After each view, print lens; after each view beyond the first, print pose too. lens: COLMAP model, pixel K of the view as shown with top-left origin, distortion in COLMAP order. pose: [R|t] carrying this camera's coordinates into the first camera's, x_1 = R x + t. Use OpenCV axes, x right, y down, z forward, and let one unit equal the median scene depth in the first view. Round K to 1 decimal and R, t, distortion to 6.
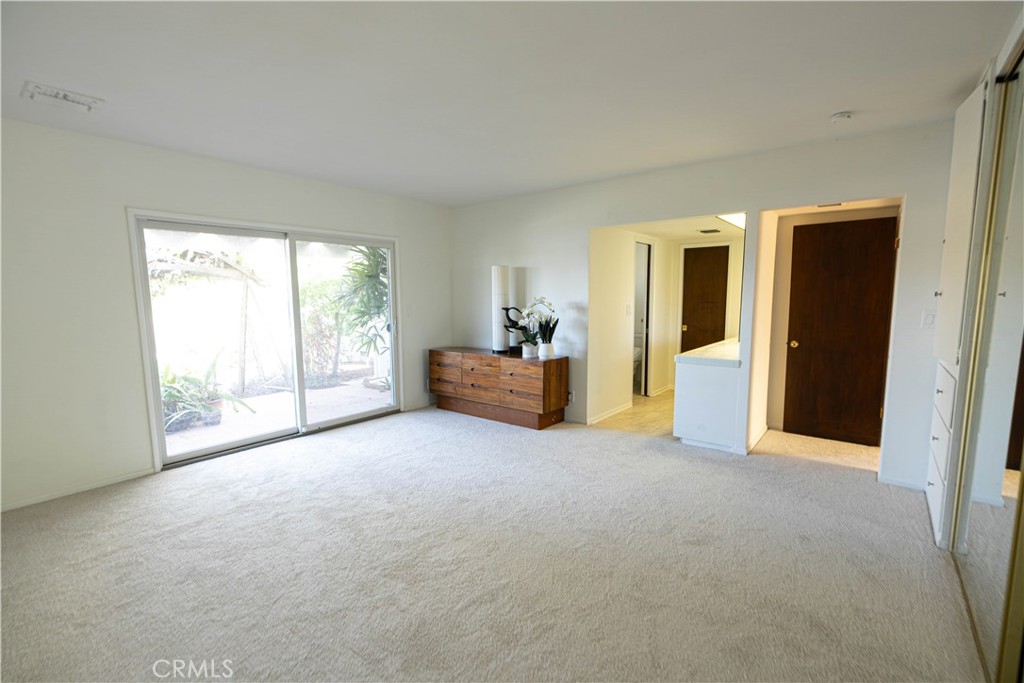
lens RADIAL K [[470.2, 0, 512.0], [0, 470.2, 341.5], [0, 0, 1]] dist [0.002140, 0.000293]
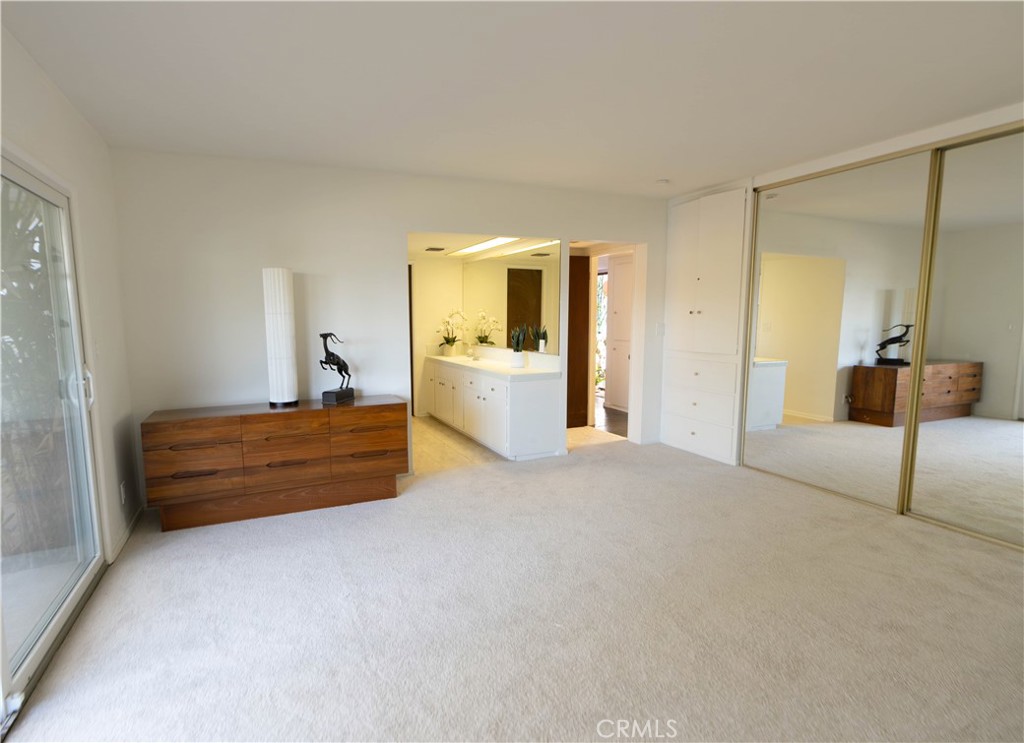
lens RADIAL K [[498.1, 0, 512.0], [0, 498.1, 371.5], [0, 0, 1]] dist [0.019344, -0.000190]
pose [[0.474866, -0.097575, 0.874632, -0.571944], [0.091799, 0.993905, 0.061040, -0.042857], [-0.875257, 0.051304, 0.480929, 0.490670]]
